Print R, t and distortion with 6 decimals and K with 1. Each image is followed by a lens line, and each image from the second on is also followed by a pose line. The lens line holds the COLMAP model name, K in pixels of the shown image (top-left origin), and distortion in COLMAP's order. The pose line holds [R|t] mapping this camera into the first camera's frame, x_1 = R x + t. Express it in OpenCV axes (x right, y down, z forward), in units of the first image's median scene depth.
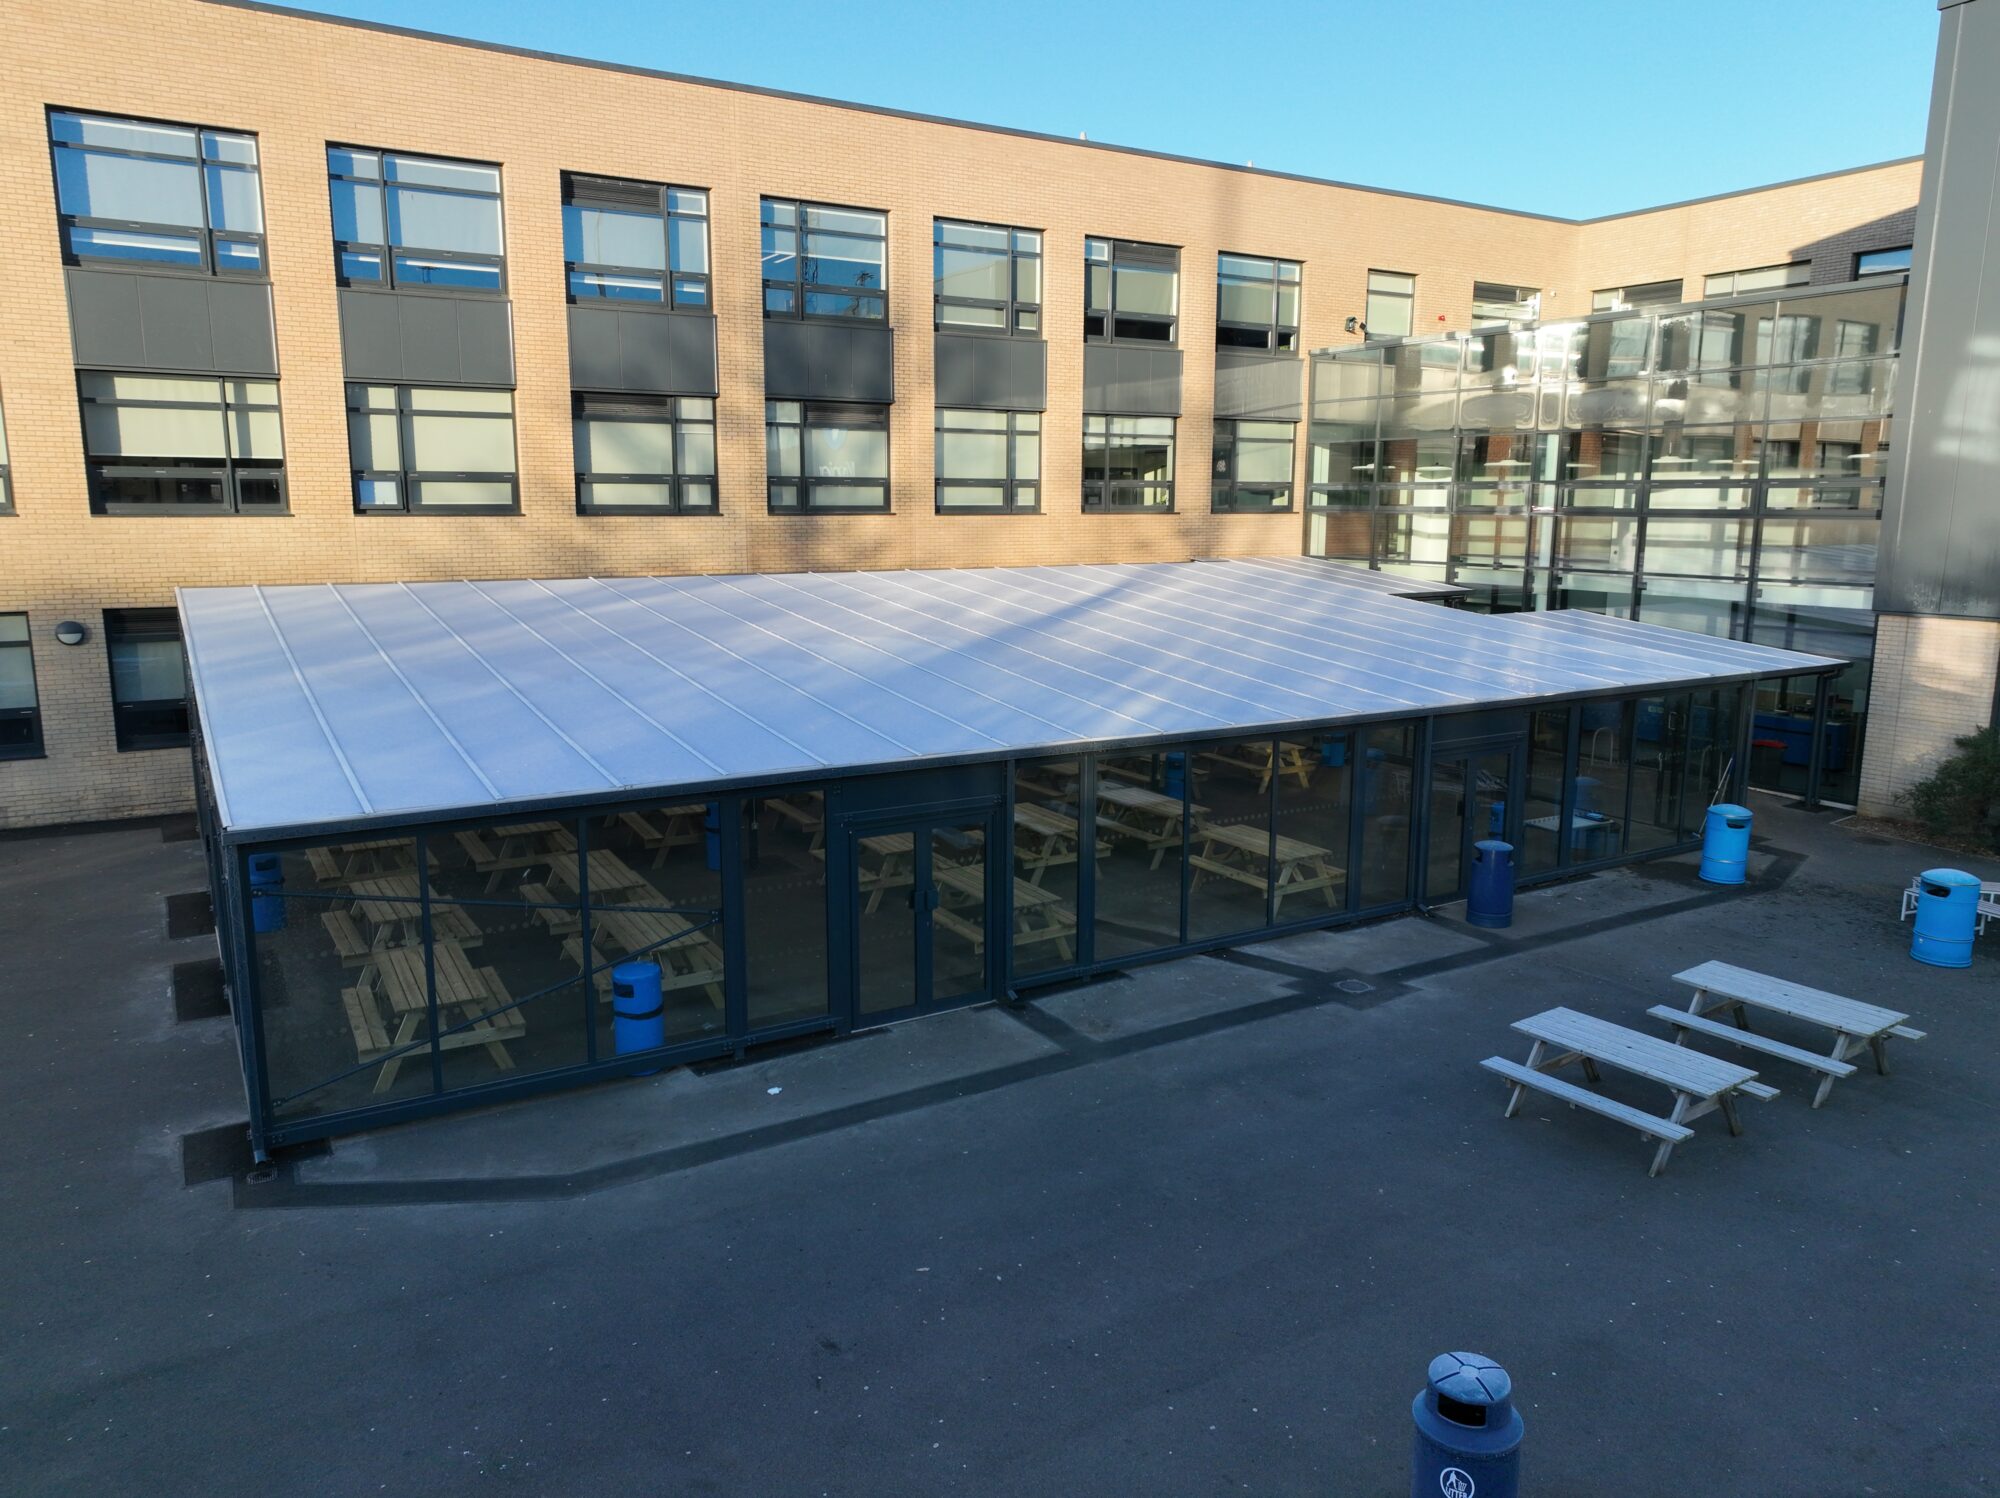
lens RADIAL K [[1409.8, 0, 1000.0], [0, 1409.8, 749.0], [0, 0, 1]] dist [0.000374, 0.001725]
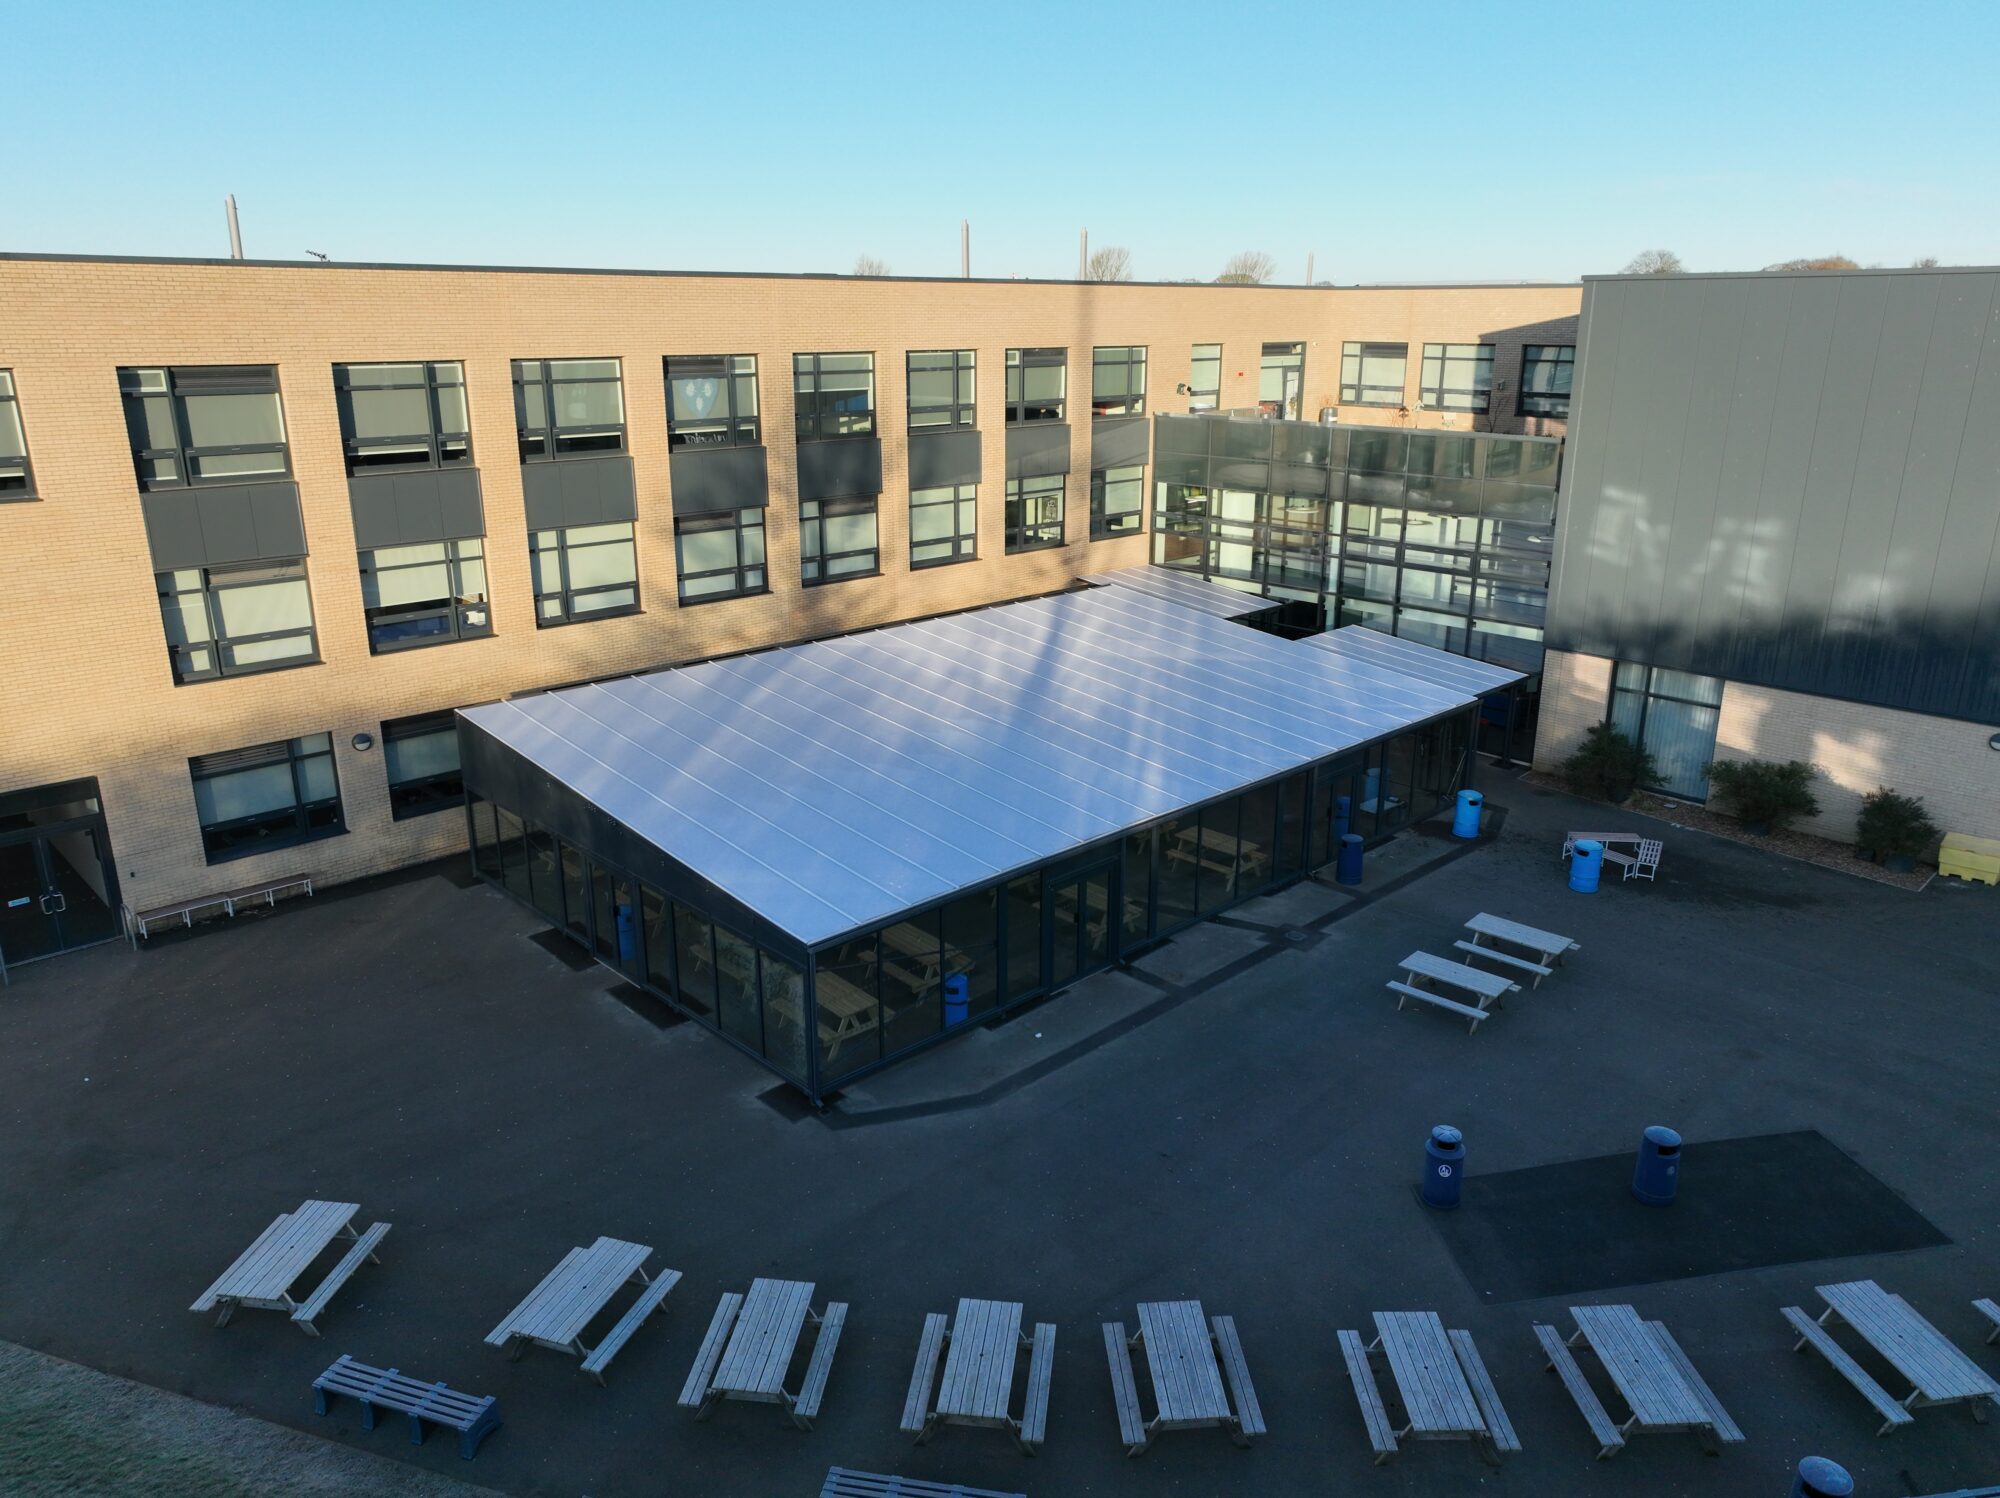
lens RADIAL K [[1409.8, 0, 1000.0], [0, 1409.8, 749.0], [0, 0, 1]] dist [0.000374, 0.001725]
pose [[0.975964, -0.068667, 0.206833, -0.301372], [0.041987, 0.990529, 0.130726, -0.203171], [-0.213851, -0.118899, 0.969603, -0.407917]]
